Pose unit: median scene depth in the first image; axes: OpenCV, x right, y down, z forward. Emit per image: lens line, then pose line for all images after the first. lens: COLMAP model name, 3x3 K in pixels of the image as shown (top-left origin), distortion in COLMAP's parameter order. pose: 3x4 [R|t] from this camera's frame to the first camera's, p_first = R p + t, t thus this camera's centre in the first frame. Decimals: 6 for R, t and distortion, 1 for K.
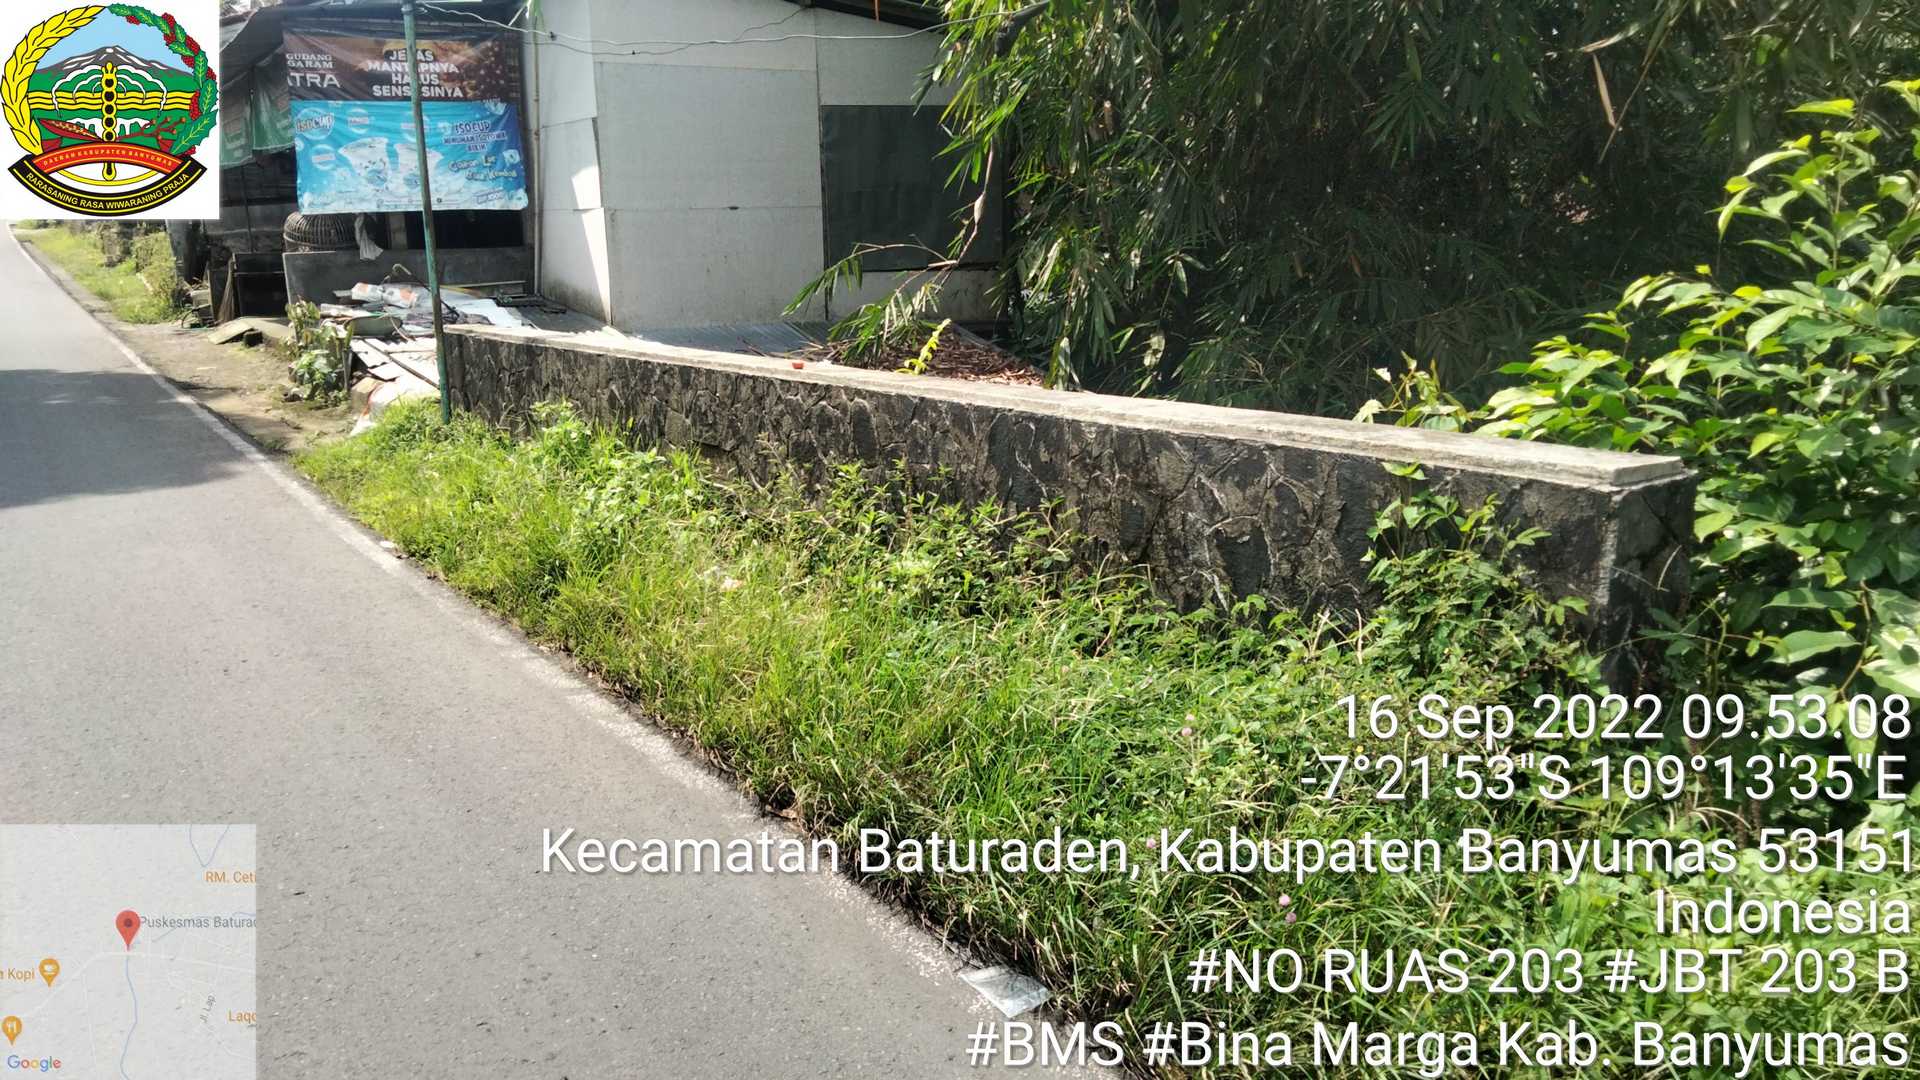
lens RADIAL K [[1449.9, 0, 946.7], [0, 1449.9, 550.3], [0, 0, 1]] dist [0.028934, -0.001002]
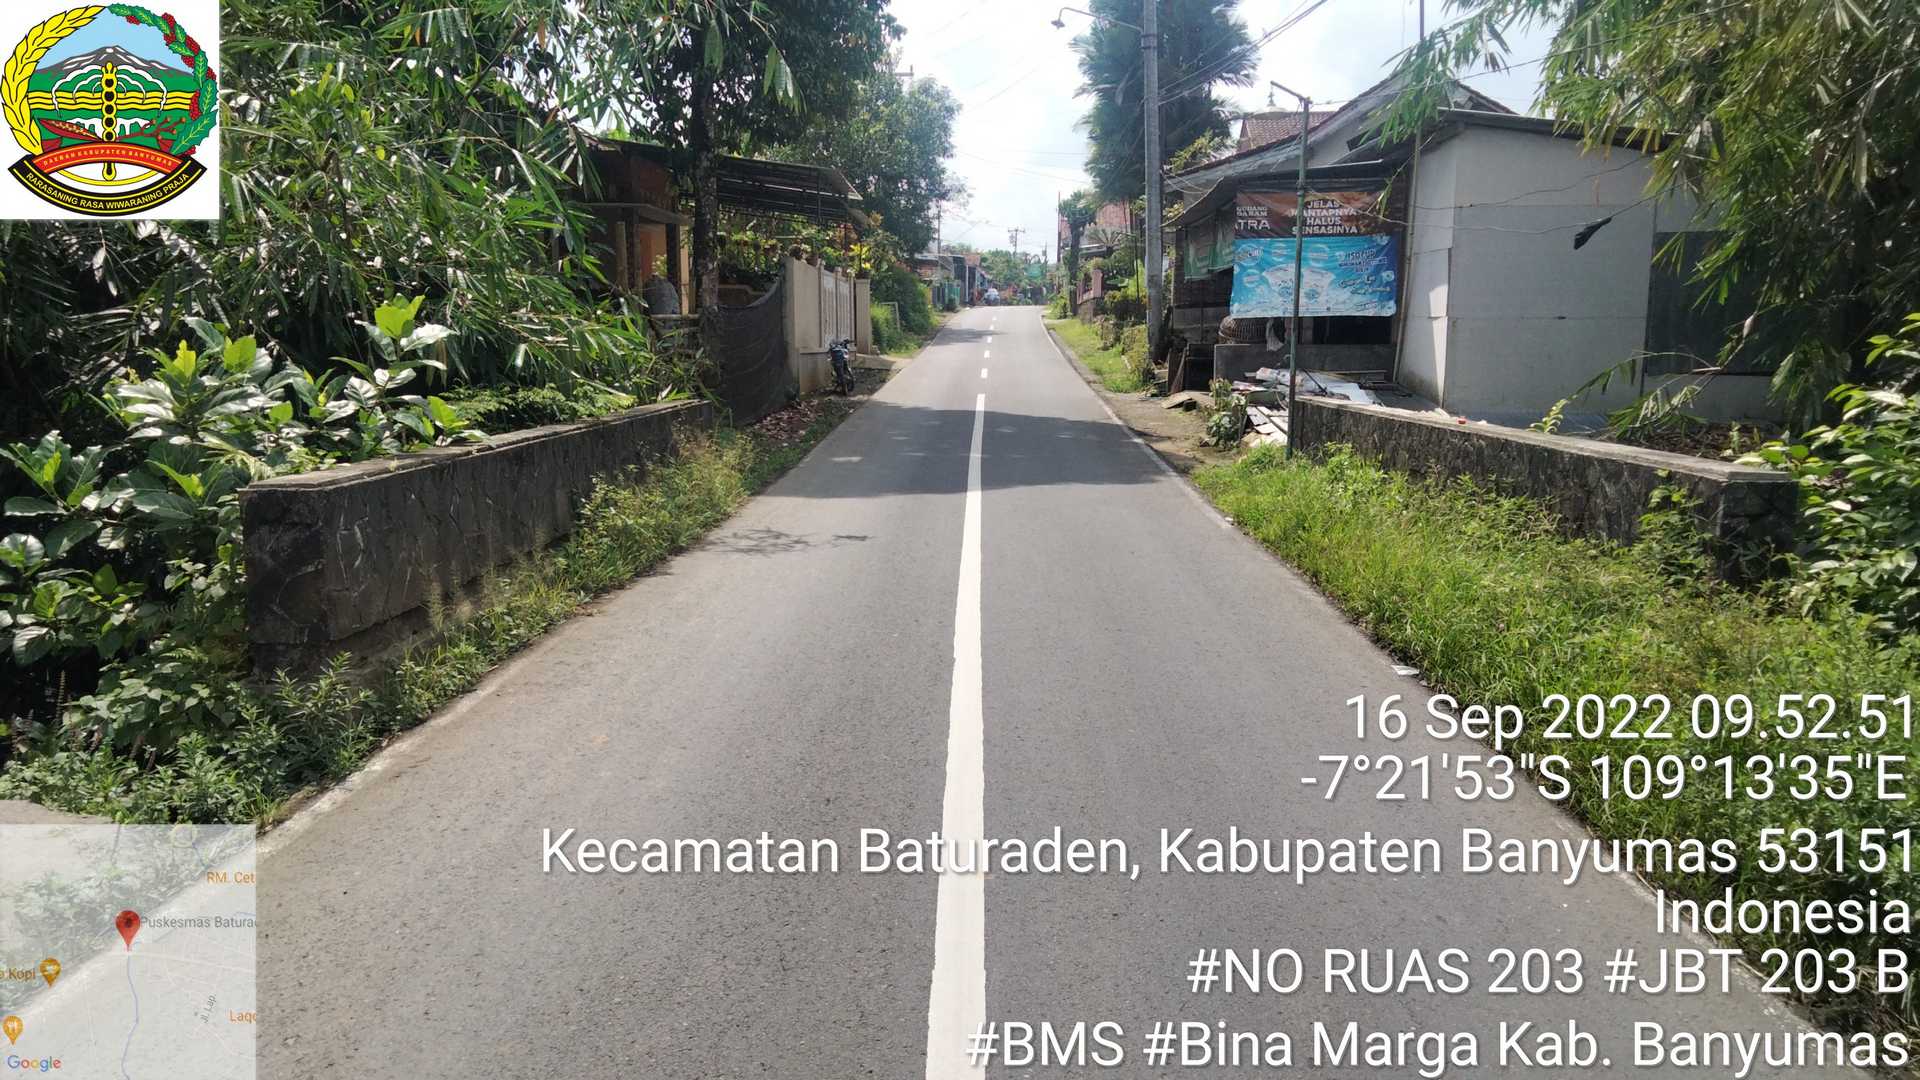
lens RADIAL K [[1449.9, 0, 959.8], [0, 1449.9, 533.6], [0, 0, 1]] dist [0.028934, -0.001002]
pose [[0.819866, 0.106989, -0.562470, 0.155308], [-0.148194, 0.988563, -0.027973, 0.053869], [0.553044, 0.106289, 0.826344, -0.281829]]
